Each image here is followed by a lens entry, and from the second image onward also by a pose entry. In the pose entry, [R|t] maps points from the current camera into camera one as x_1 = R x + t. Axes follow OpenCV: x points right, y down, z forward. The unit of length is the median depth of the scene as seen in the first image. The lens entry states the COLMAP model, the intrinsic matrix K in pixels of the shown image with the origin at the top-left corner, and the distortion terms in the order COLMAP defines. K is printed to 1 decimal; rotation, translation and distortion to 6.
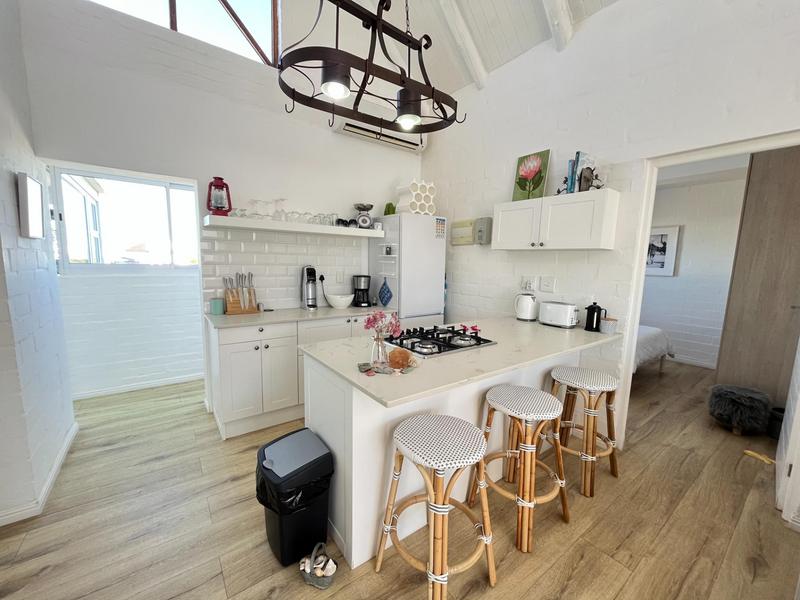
lens RADIAL K [[322.6, 0, 398.4], [0, 322.6, 302.0], [0, 0, 1]] dist [-0.001449, -0.000151]
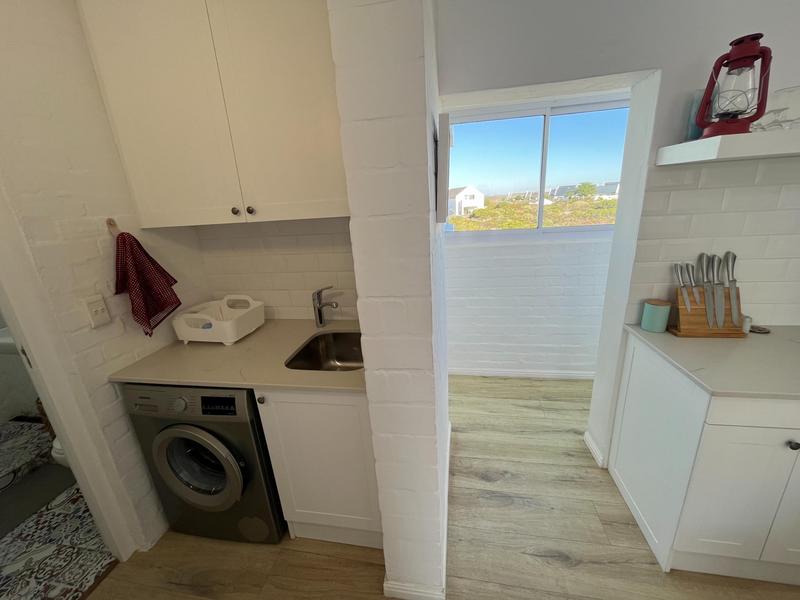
lens RADIAL K [[319.2, 0, 401.2], [0, 319.2, 302.1], [0, 0, 1]] dist [-0.002439, -0.000062]
pose [[0.687967, 0.147548, -0.710585, -0.466371], [-0.016295, 0.982009, 0.188131, -0.103817], [0.725559, -0.117849, 0.677994, 0.310928]]
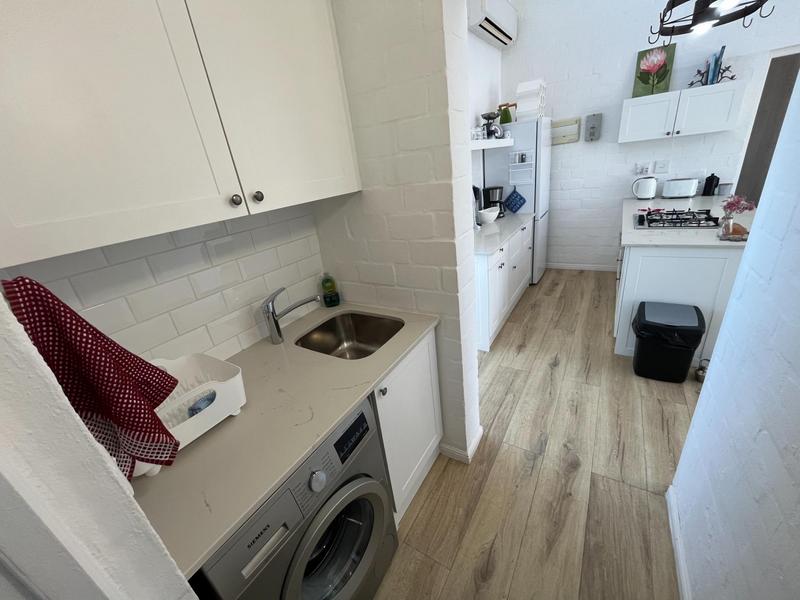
lens RADIAL K [[322.6, 0, 398.4], [0, 322.6, 302.0], [0, 0, 1]] dist [-0.001449, -0.000151]
pose [[0.918738, -0.272192, 0.286063, -0.972403], [0.190345, 0.940011, 0.283104, -0.107419], [-0.345961, -0.205648, 0.915434, 0.085605]]
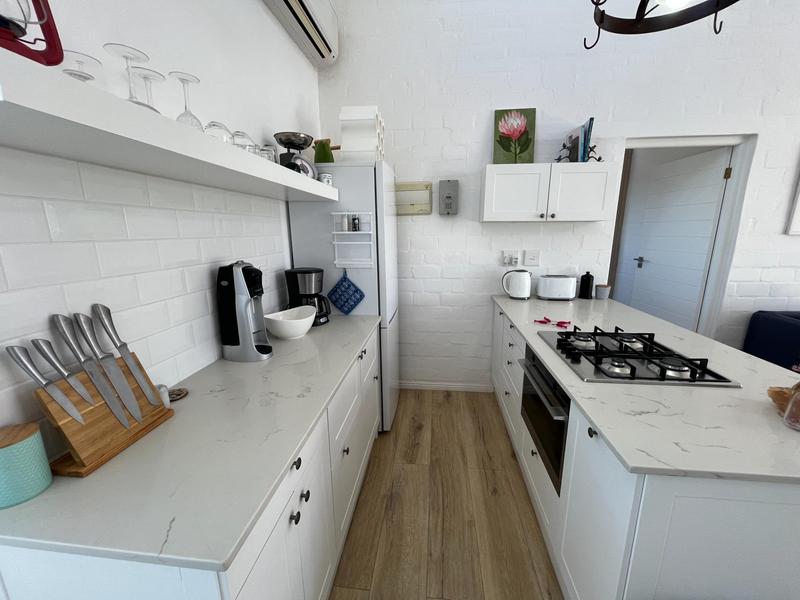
lens RADIAL K [[322.6, 0, 398.4], [0, 322.6, 302.0], [0, 0, 1]] dist [-0.001449, -0.000151]
pose [[0.681746, -0.186594, 0.707393, -0.500087], [0.116641, 0.982281, 0.146692, -0.110037], [-0.722230, -0.017496, 0.691431, 0.602513]]
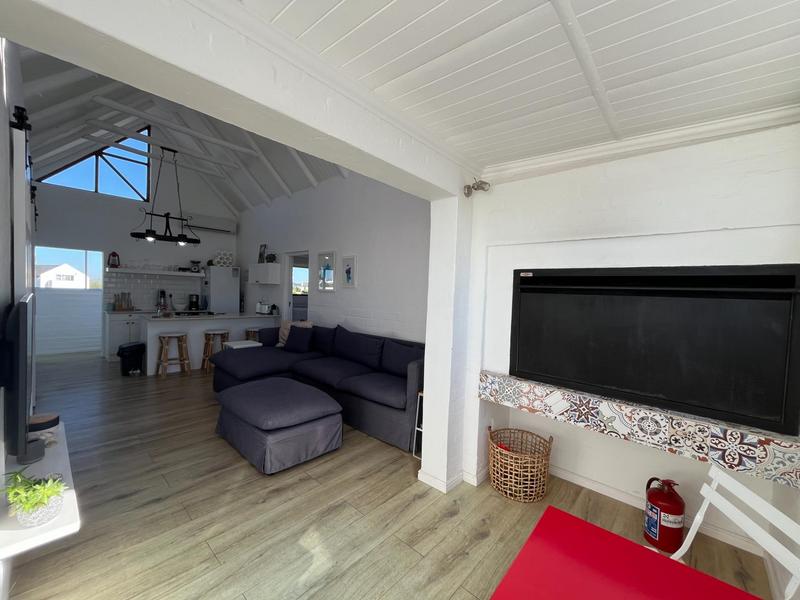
lens RADIAL K [[322.6, 0, 398.4], [0, 322.6, 302.0], [0, 0, 1]] dist [-0.001449, -0.000151]
pose [[0.980665, 0.002361, 0.195682, 0.919508], [0.015589, 0.995807, -0.090138, 0.202387], [-0.195074, 0.091445, 0.976516, -1.507224]]
